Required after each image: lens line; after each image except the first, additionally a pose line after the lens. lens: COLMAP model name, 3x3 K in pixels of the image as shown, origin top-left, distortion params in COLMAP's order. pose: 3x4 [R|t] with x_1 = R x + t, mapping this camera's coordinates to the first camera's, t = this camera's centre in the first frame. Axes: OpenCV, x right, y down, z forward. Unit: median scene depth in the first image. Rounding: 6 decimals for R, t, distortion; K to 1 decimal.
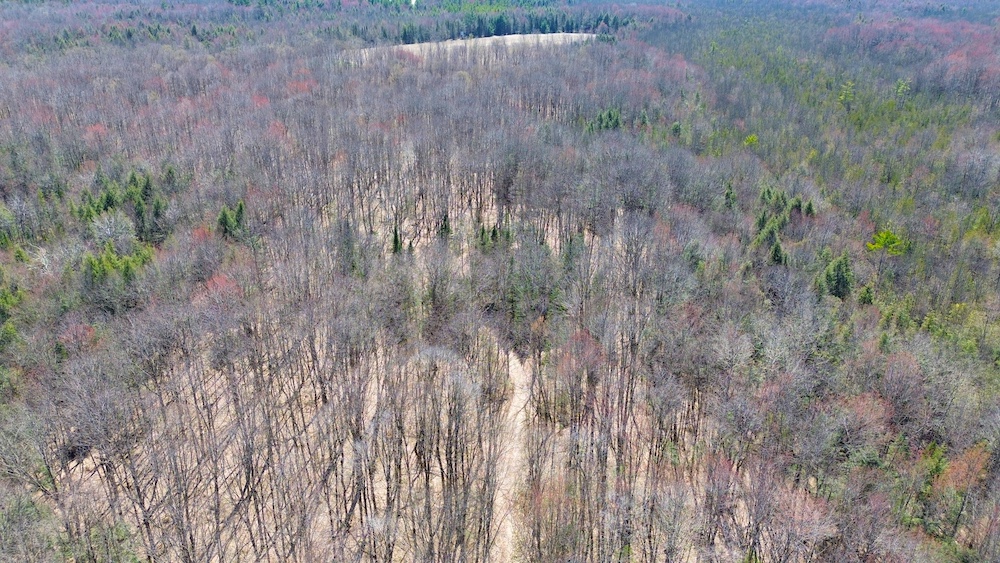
lens RADIAL K [[711.5, 0, 502.5], [0, 711.5, 271.1], [0, 0, 1]] dist [0.069360, -0.058123]
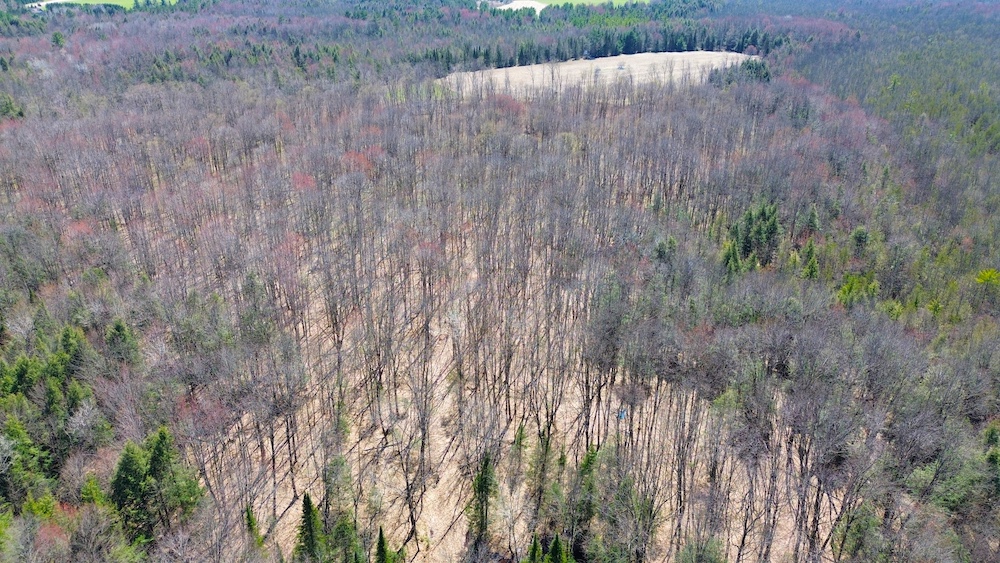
lens RADIAL K [[711.5, 0, 502.5], [0, 711.5, 271.1], [0, 0, 1]] dist [0.069360, -0.058123]
pose [[0.984474, 0.066077, -0.162619, 0.023205], [-0.065370, 0.997814, 0.009702, -0.274115], [0.162904, 0.001079, 0.986641, 0.443817]]
